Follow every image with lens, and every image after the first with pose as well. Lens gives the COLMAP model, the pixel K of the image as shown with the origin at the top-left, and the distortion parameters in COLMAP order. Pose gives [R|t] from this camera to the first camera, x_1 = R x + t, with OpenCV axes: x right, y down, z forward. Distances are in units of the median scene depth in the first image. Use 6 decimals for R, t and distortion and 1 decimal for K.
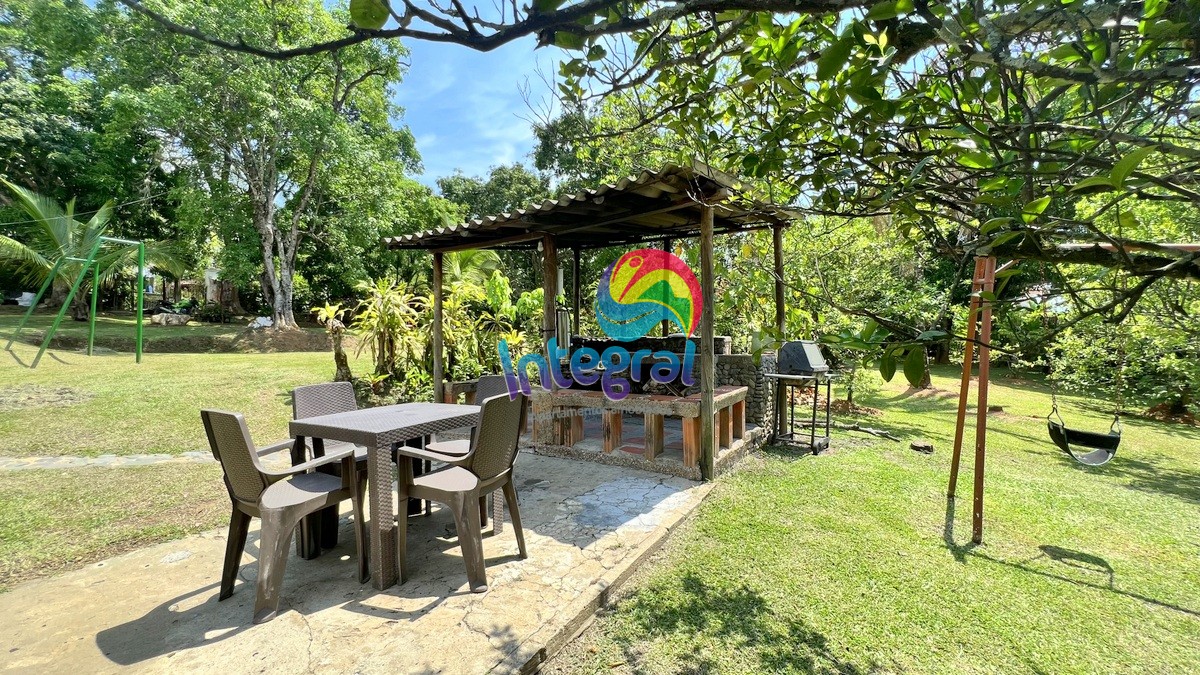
lens RADIAL K [[488.6, 0, 602.3], [0, 488.6, 334.7], [0, 0, 1]] dist [-0.000875, -0.000449]
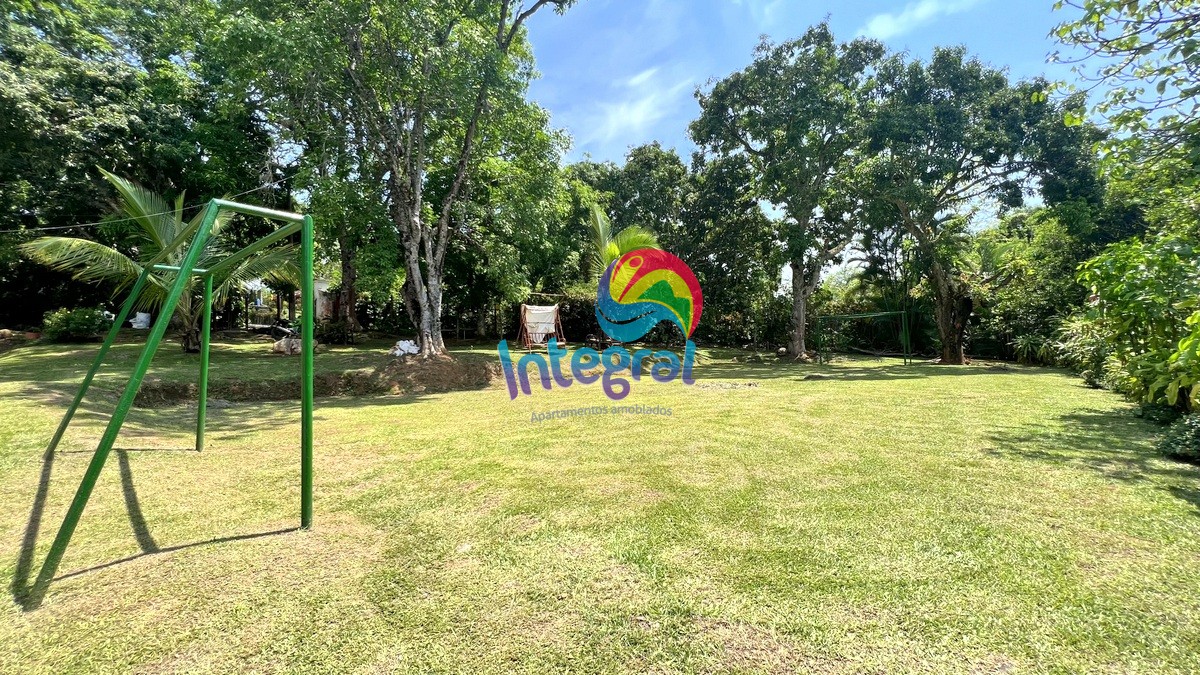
lens RADIAL K [[480.0, 0, 594.3], [0, 480.0, 335.6], [0, 0, 1]] dist [-0.003761, -0.000217]
pose [[0.991552, -0.015734, -0.128751, -0.270039], [0.016146, 0.999867, 0.002156, -0.035864], [0.128700, -0.004217, 0.991675, 0.261367]]
